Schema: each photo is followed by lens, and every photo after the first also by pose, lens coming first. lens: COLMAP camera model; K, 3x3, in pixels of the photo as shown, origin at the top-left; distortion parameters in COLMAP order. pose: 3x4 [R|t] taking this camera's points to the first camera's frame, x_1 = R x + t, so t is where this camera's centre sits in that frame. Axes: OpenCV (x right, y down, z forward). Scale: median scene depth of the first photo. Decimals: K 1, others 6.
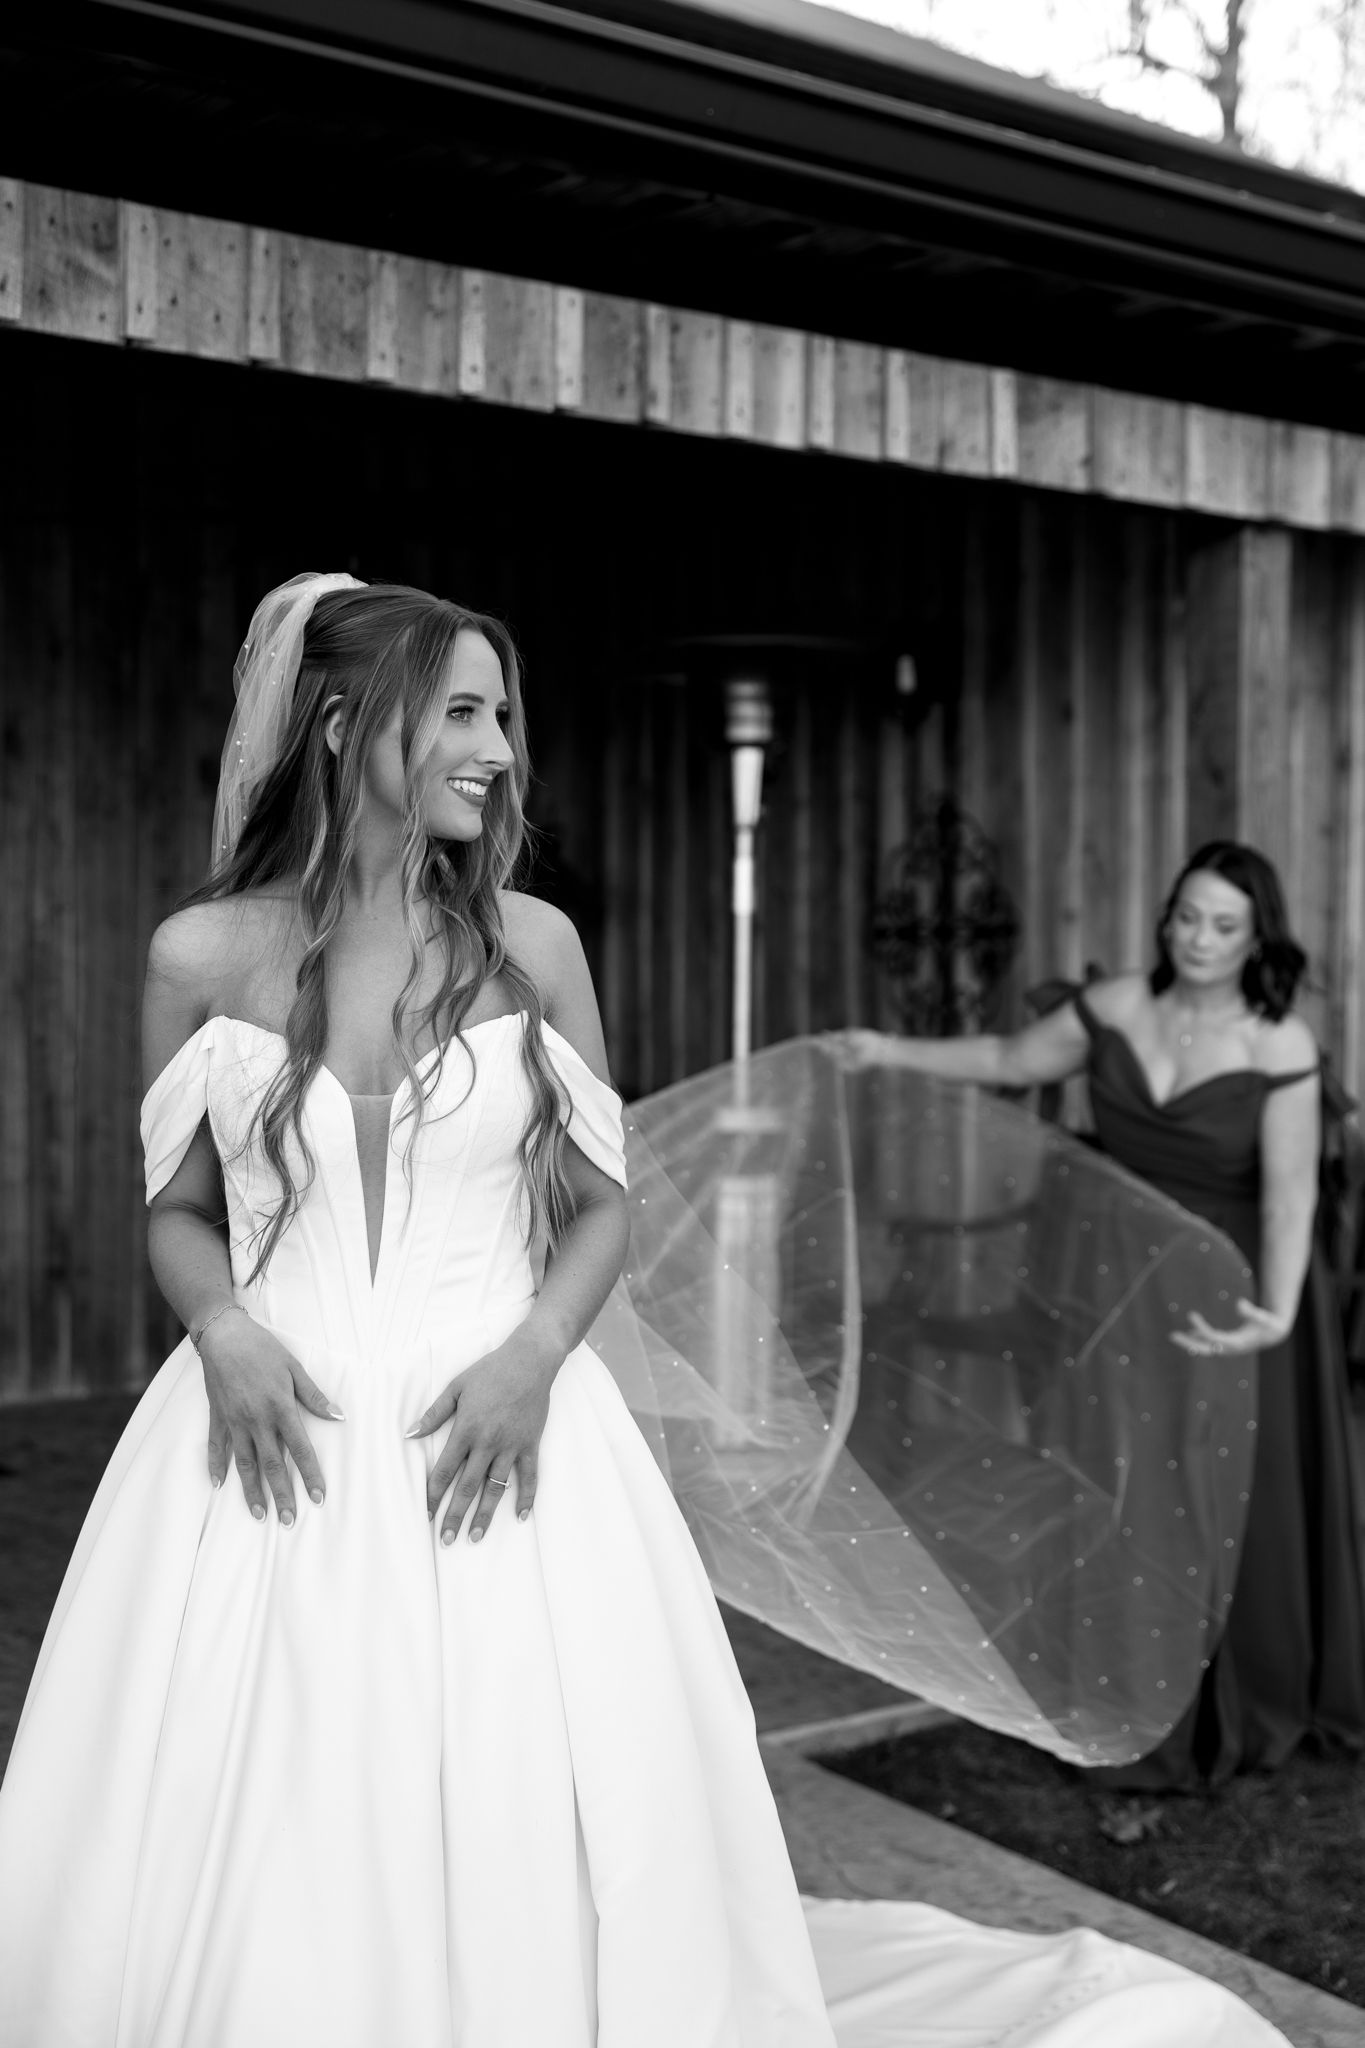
lens RADIAL K [[2762.7, 0, 682.5], [0, 2762.7, 1024.0], [0, 0, 1]] dist [0.085174, 0.024259]
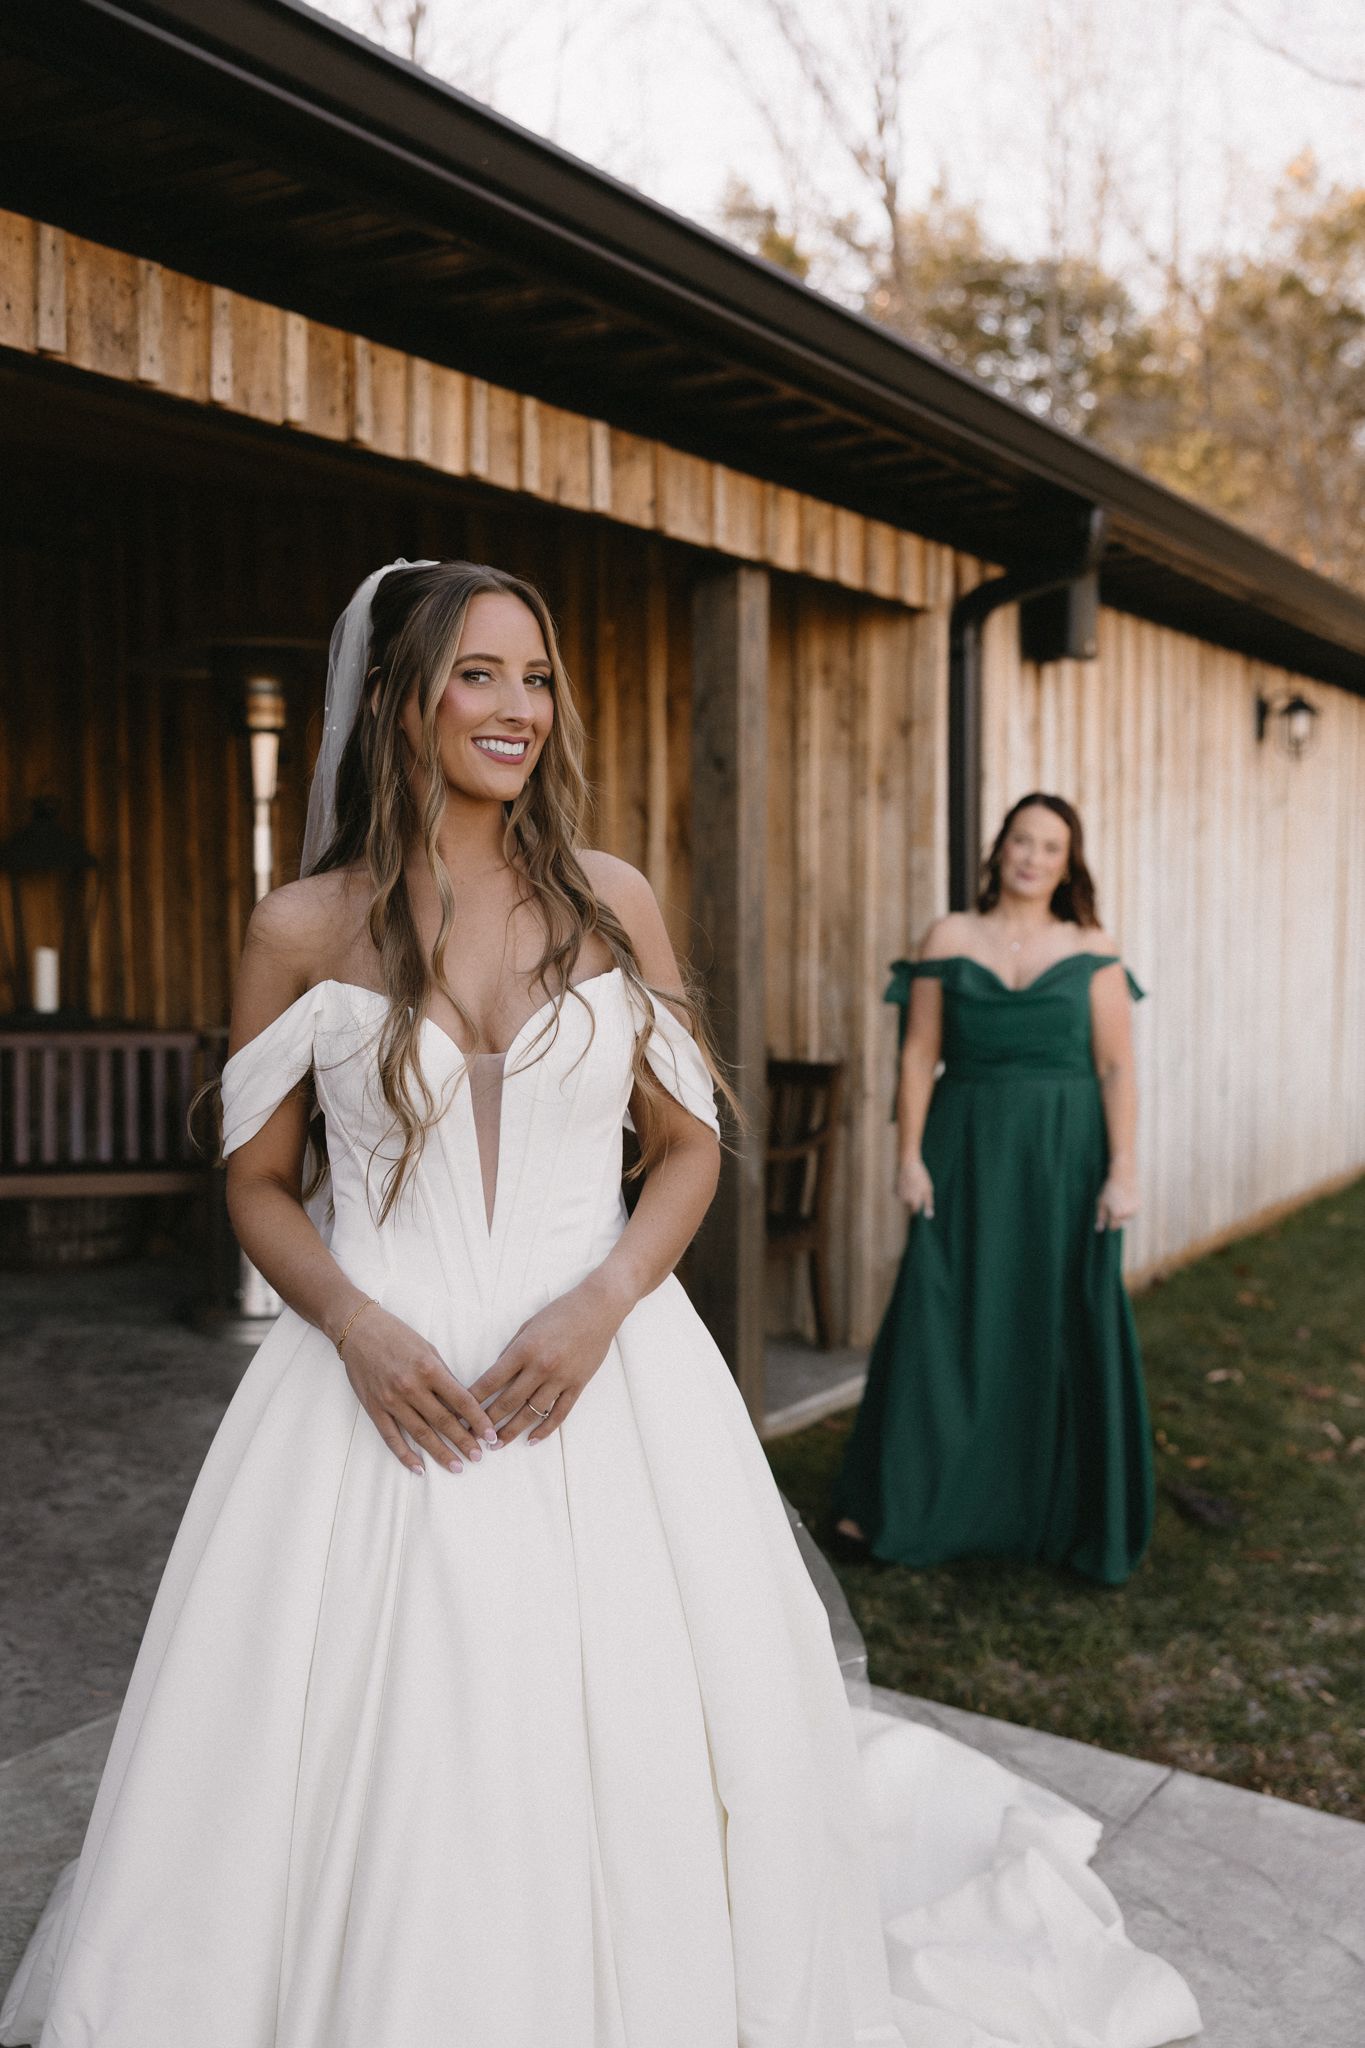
lens RADIAL K [[2064.2, 0, 682.5], [0, 2064.2, 1024.0], [0, 0, 1]] dist [0.065709, 0.005679]
pose [[0.935157, -0.029892, 0.352969, -0.201297], [0.017818, 0.999141, 0.037406, -0.007564], [-0.353784, -0.028691, 0.934887, 0.152536]]
